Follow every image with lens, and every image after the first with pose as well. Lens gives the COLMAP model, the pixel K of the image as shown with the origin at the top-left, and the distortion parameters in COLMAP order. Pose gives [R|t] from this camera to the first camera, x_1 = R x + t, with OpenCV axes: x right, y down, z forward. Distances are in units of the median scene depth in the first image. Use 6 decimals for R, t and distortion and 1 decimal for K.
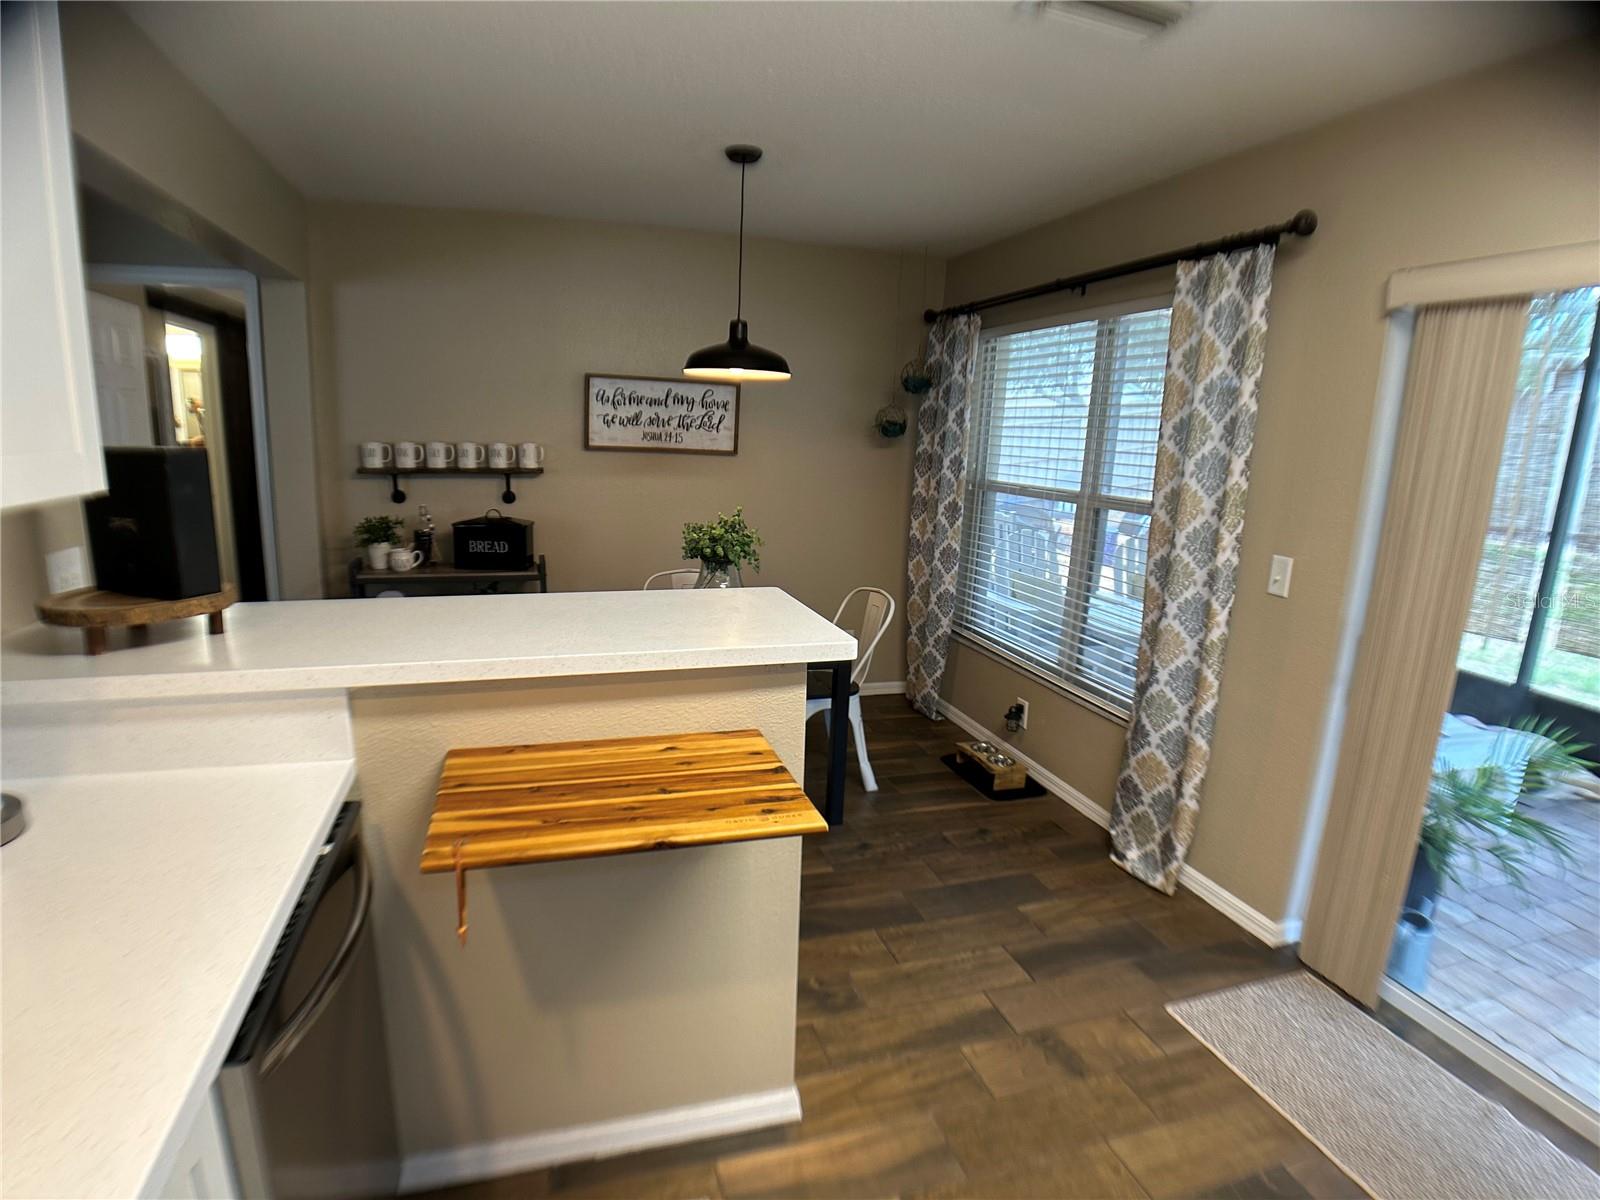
lens RADIAL K [[836.2, 0, 806.5], [0, 836.2, 617.6], [0, 0, 1]] dist [-0.072721, 0.000064]
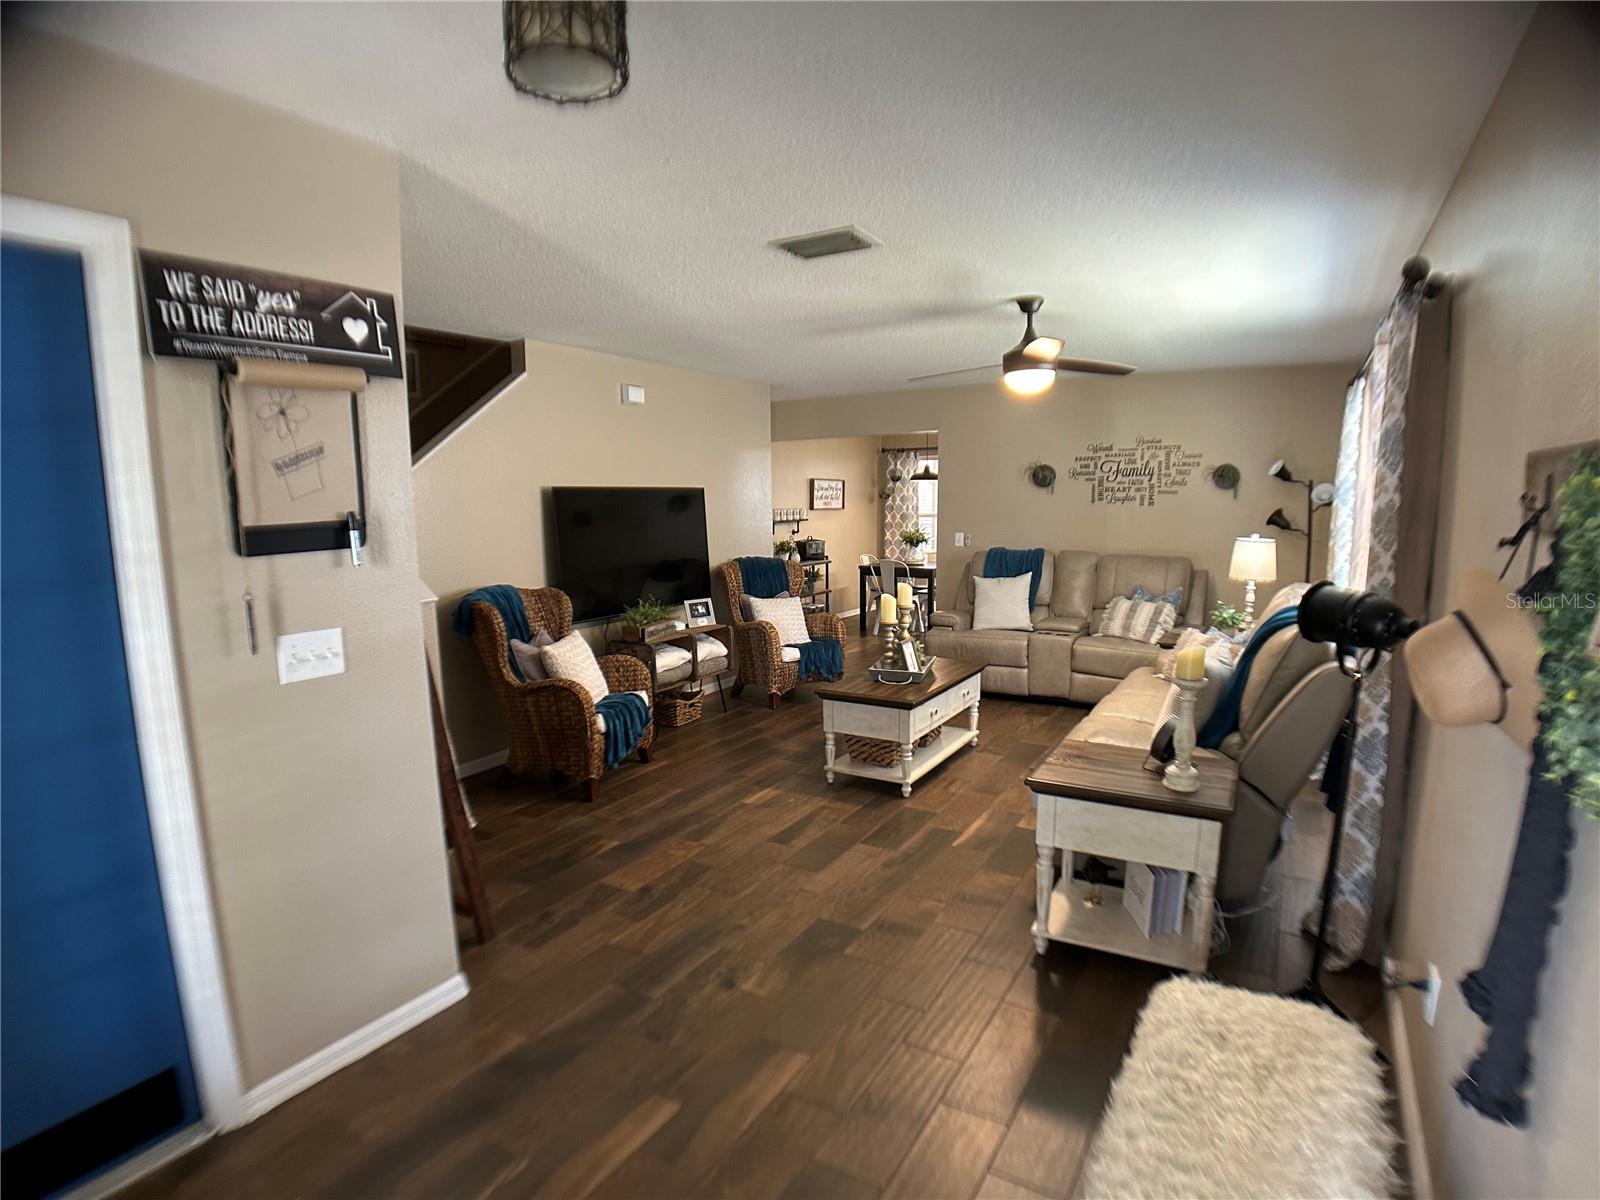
lens RADIAL K [[836.2, 0, 806.5], [0, 836.2, 617.6], [0, 0, 1]] dist [-0.072721, 0.000064]
pose [[0.752849, -0.139807, 0.643174, -1.847195], [0.177284, 0.984139, 0.006409, 0.077779], [-0.633869, 0.109199, 0.765693, -0.767331]]
